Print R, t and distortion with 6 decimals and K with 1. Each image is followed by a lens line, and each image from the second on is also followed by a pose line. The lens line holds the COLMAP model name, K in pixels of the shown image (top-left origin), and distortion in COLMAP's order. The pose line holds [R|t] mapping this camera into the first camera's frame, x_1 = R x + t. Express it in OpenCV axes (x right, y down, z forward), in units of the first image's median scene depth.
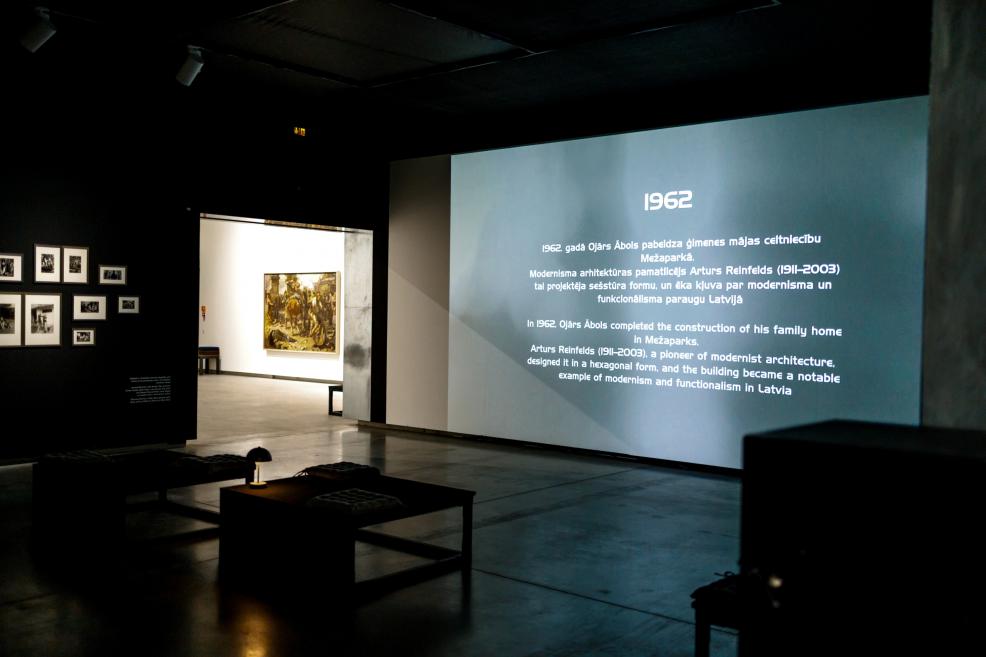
lens RADIAL K [[971.1, 0, 484.2], [0, 971.1, 327.9], [0, 0, 1]] dist [0.004980, 0.000000]
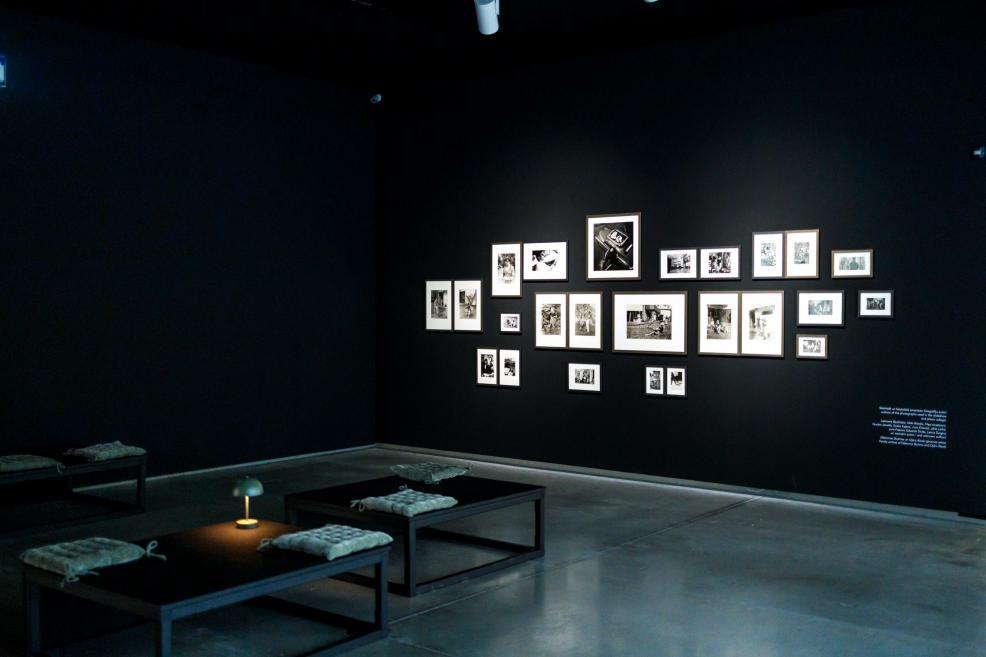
lens RADIAL K [[971.1, 0, 500.4], [0, 971.1, 324.7], [0, 0, 1]] dist [0.004980, 0.000000]
pose [[0.080701, -0.000032, -0.996738, 0.336466], [-0.025788, 0.999665, -0.002120, 0.000007], [0.996405, 0.025875, 0.080674, 0.696058]]
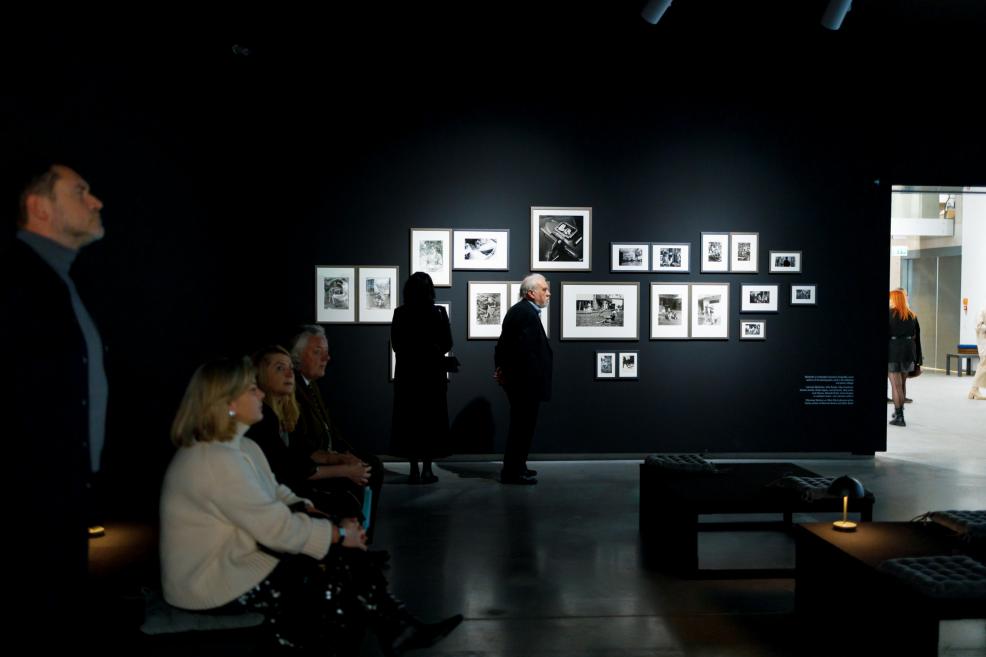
lens RADIAL K [[971.1, 0, 484.4], [0, 971.1, 321.0], [0, 0, 1]] dist [0.004980, 0.000000]
pose [[0.708628, 0.005724, -0.705559, 0.060429], [-0.007812, 0.999969, 0.000267, 0.002857], [0.705539, 0.005323, 0.708651, 0.164080]]
